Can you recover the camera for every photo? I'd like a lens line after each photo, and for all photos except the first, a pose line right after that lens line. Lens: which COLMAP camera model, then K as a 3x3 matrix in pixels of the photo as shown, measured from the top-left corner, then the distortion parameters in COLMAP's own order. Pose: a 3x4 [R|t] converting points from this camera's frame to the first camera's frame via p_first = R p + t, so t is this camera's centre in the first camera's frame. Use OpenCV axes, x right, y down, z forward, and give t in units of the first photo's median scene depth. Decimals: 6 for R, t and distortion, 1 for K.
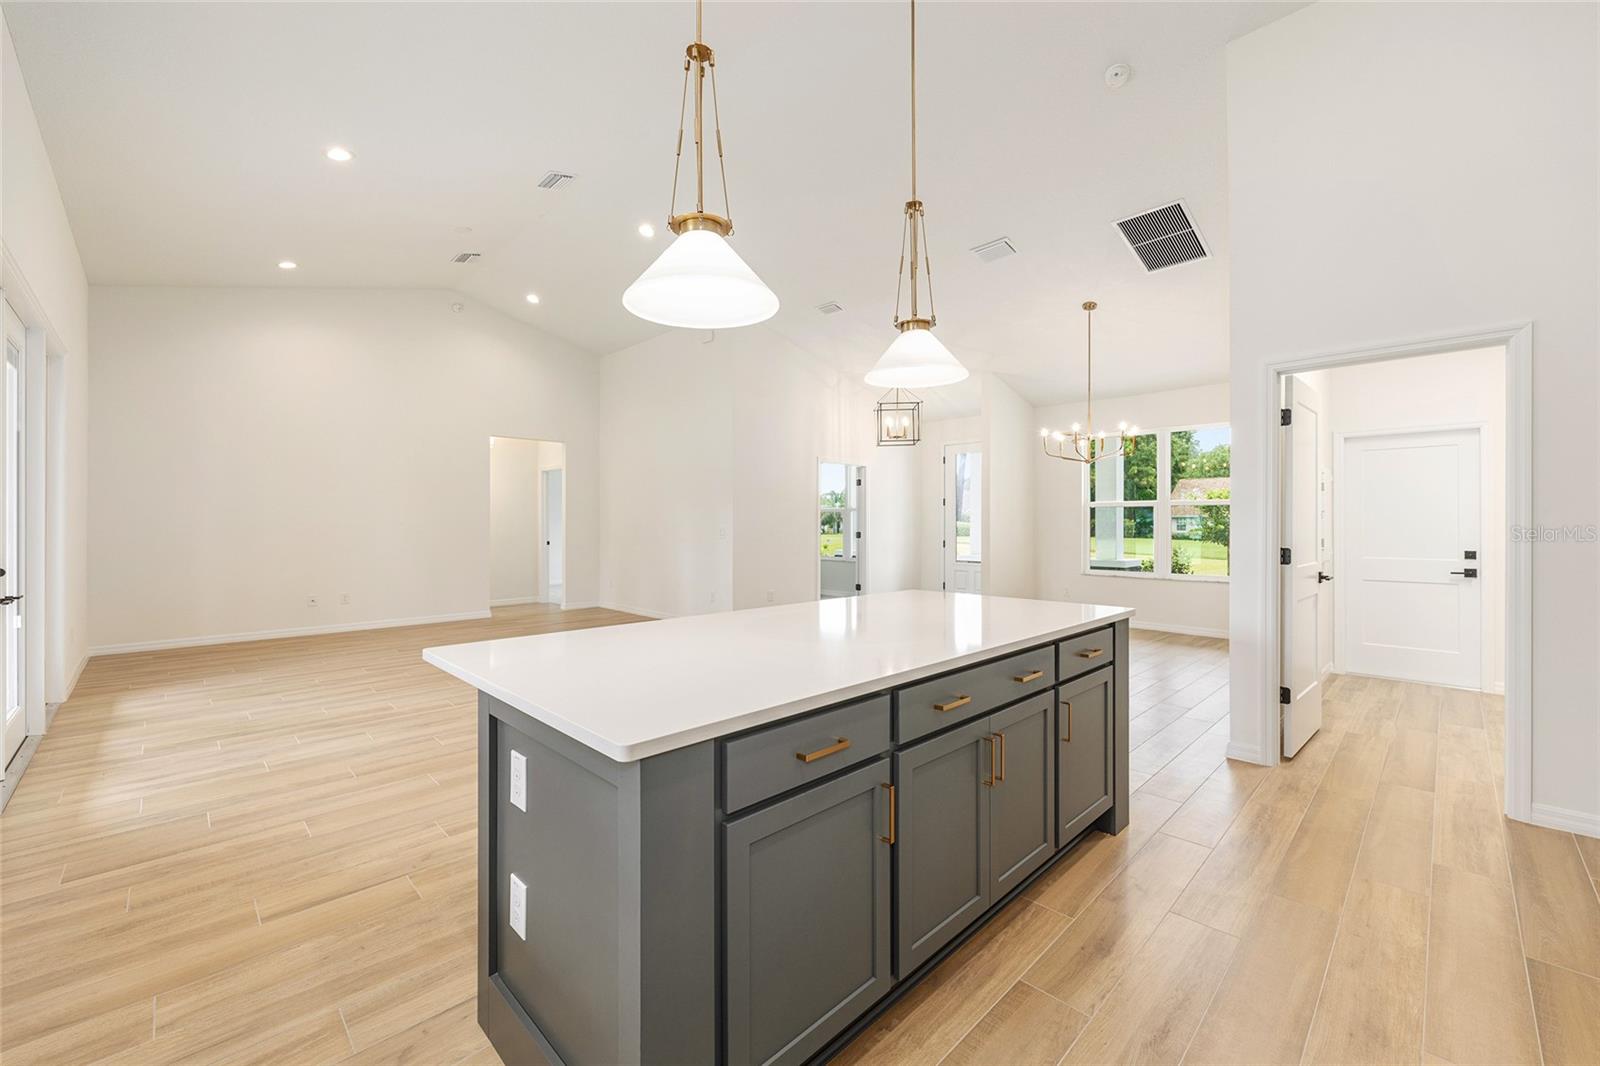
lens RADIAL K [[642.3, 0, 800.0], [0, 642.3, 525.1], [0, 0, 1]] dist [-0.003076, 0.000739]
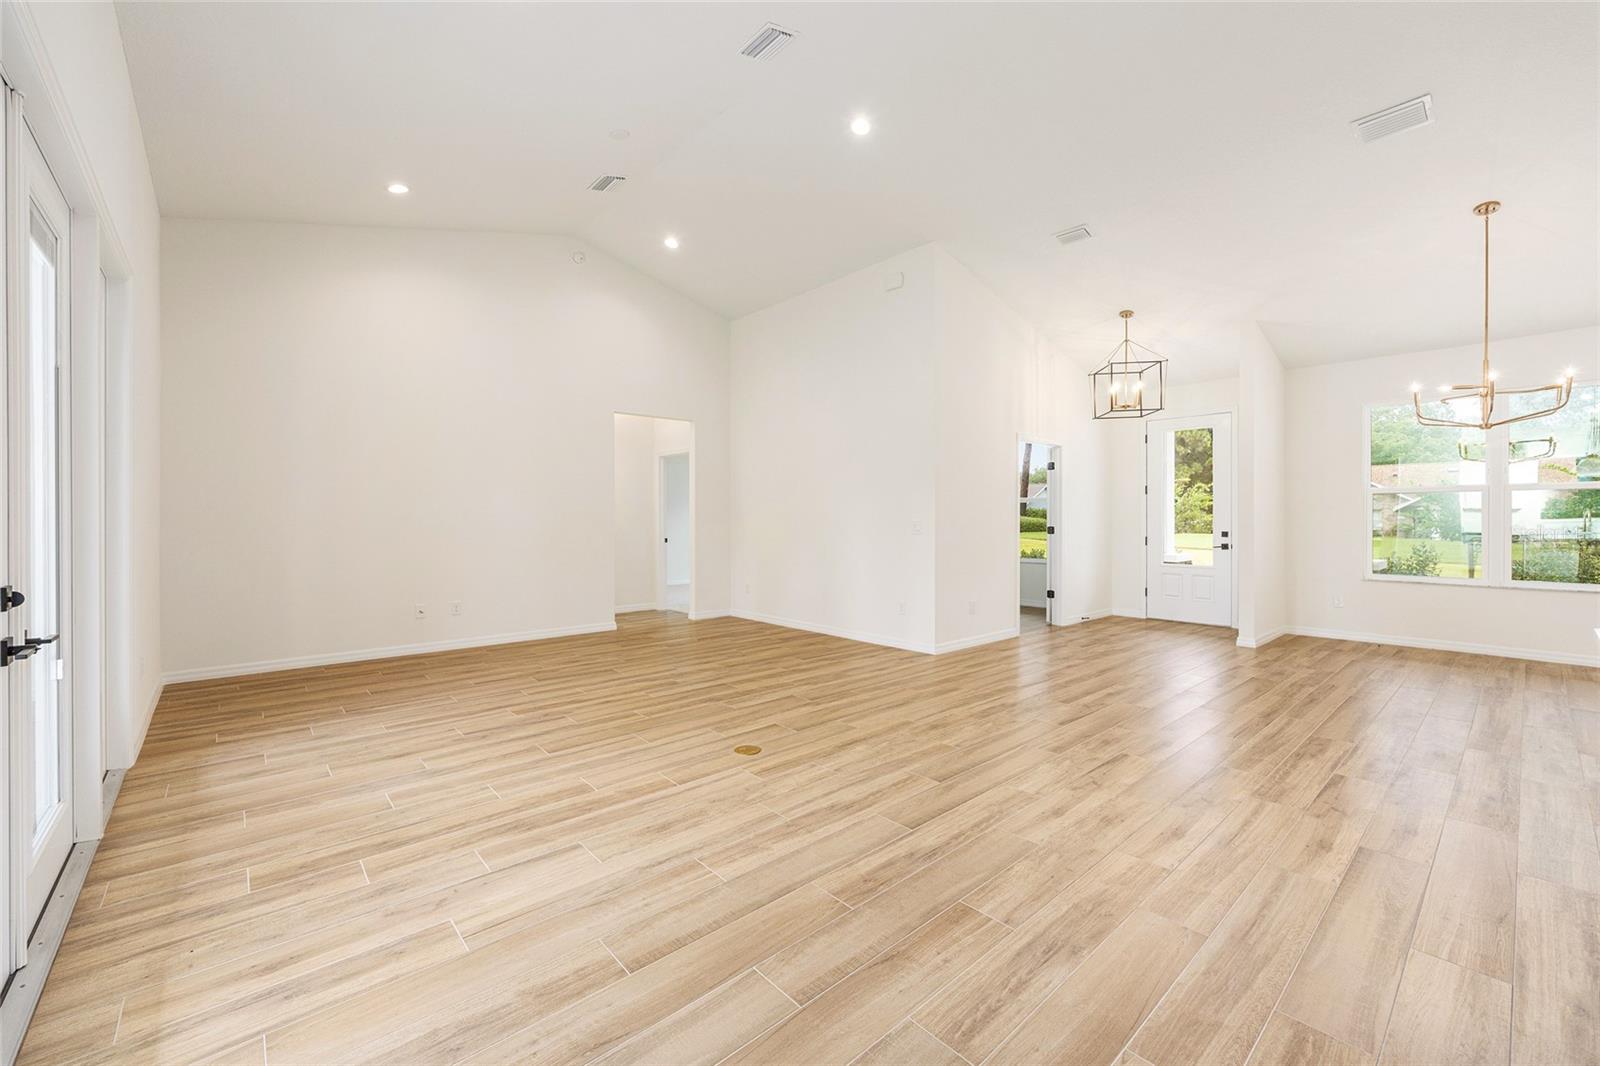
lens RADIAL K [[642.3, 0, 796.7], [0, 642.3, 523.0], [0, 0, 1]] dist [-0.003076, 0.000739]
pose [[0.998458, -0.002548, -0.055449, -0.367618], [0.002708, 0.999992, 0.002815, 0.005286], [0.055441, -0.002961, 0.998458, 0.328306]]
